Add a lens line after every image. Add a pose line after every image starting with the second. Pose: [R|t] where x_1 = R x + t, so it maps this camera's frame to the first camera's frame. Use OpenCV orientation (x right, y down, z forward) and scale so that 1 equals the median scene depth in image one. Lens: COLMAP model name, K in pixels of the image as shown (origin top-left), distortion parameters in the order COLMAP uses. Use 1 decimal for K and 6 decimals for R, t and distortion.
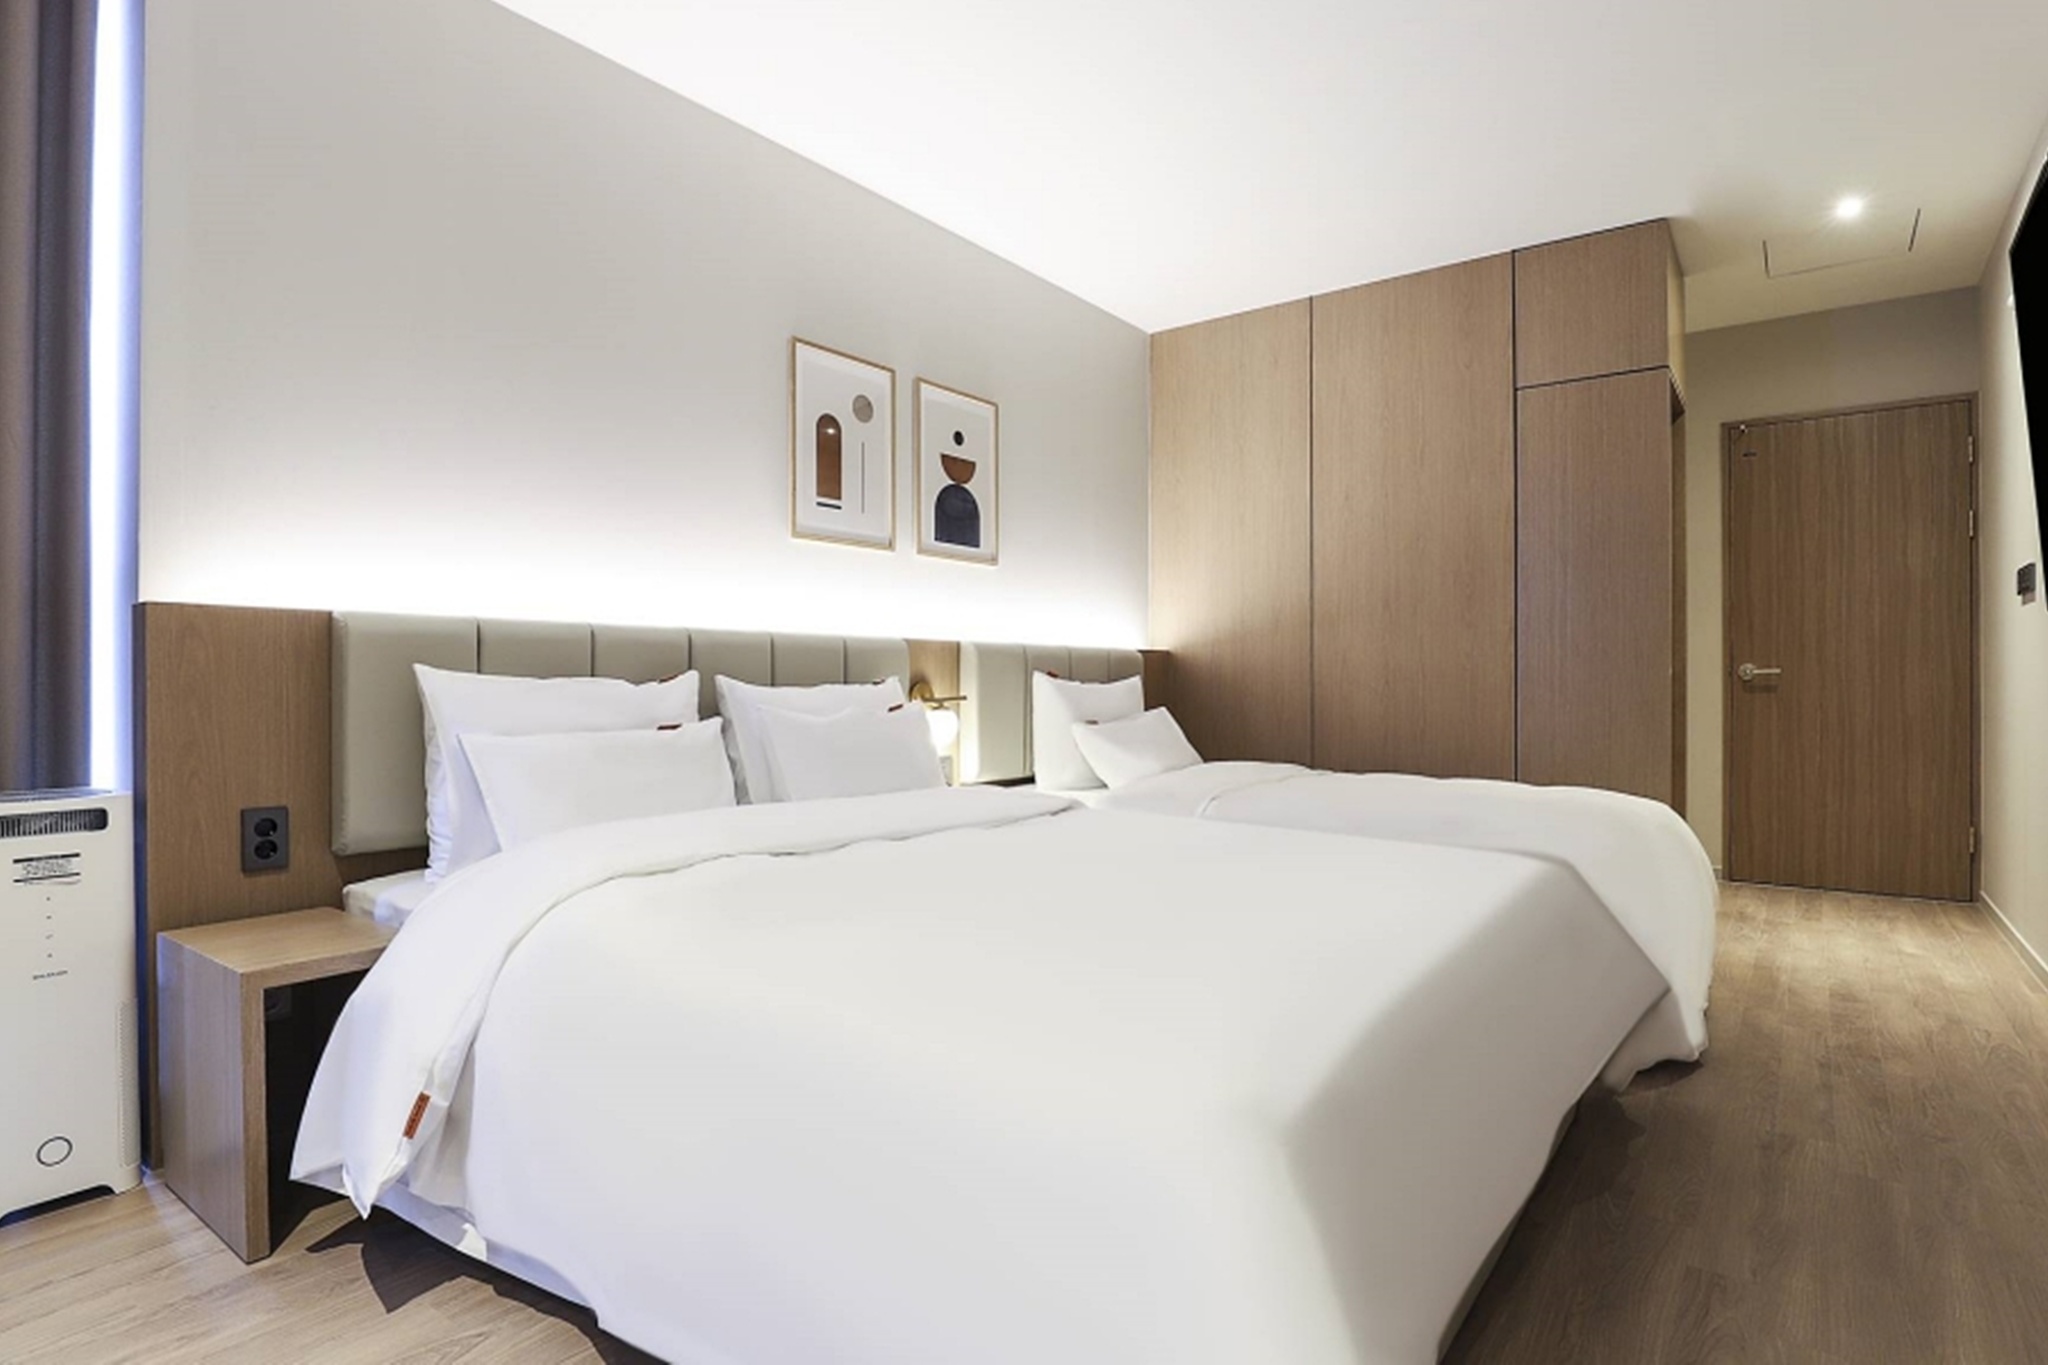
lens RADIAL K [[1046.7, 0, 1014.9], [0, 1046.7, 680.2], [0, 0, 1]] dist [-0.034432, 0.007827]
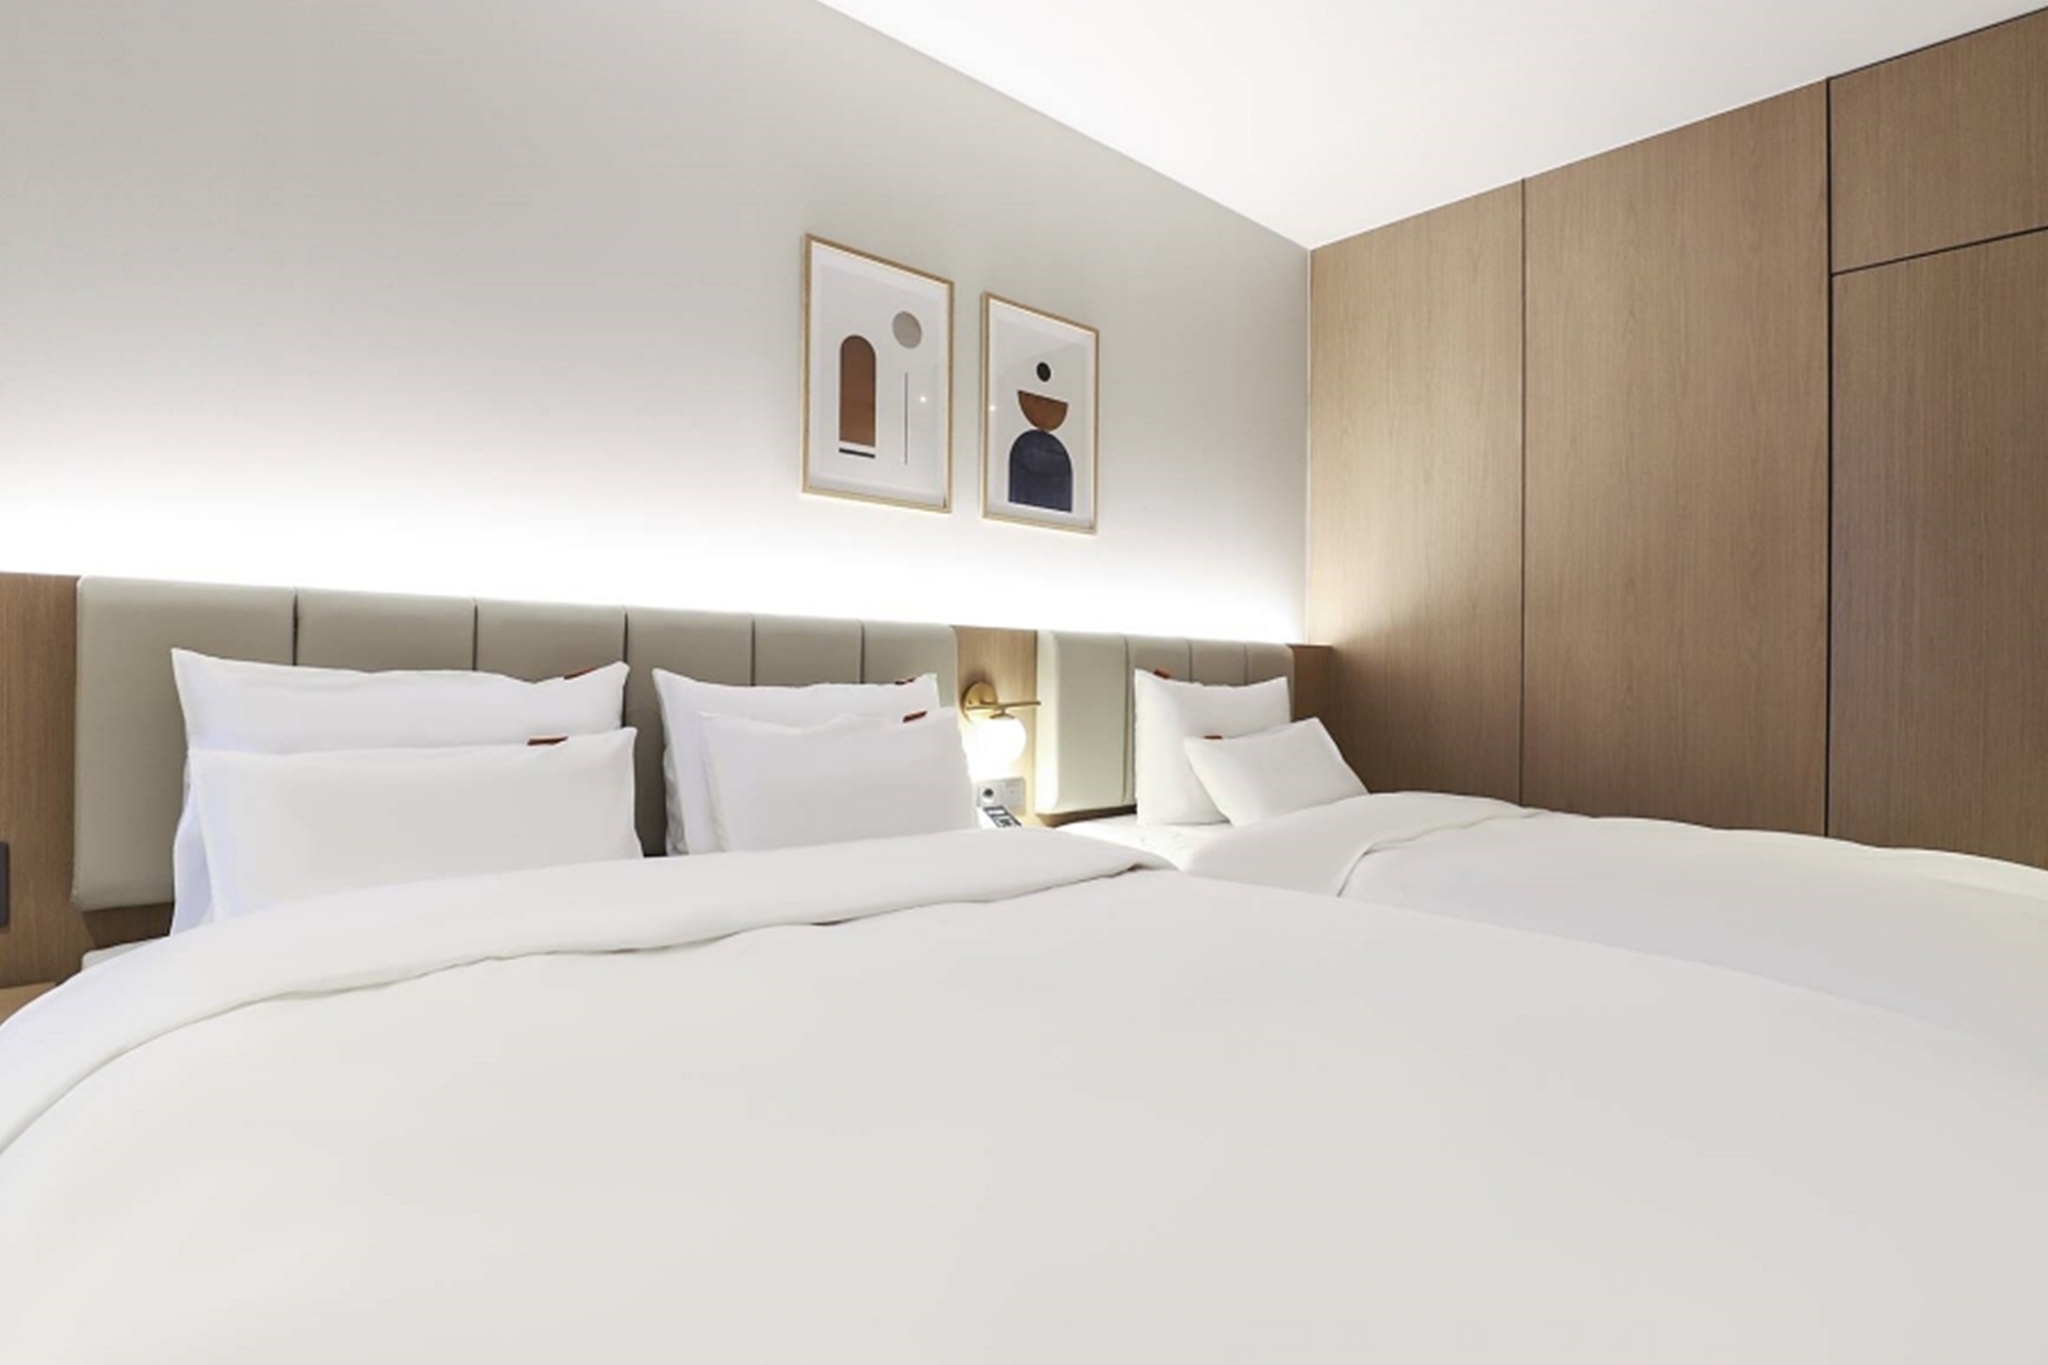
lens RADIAL K [[1046.7, 0, 1014.9], [0, 1046.7, 680.2], [0, 0, 1]] dist [-0.034432, 0.007827]
pose [[0.983597, 0.010280, -0.180088, 0.069920], [-0.010270, 0.999947, 0.000992, -0.000392], [0.180088, 0.000874, 0.983650, 0.229842]]
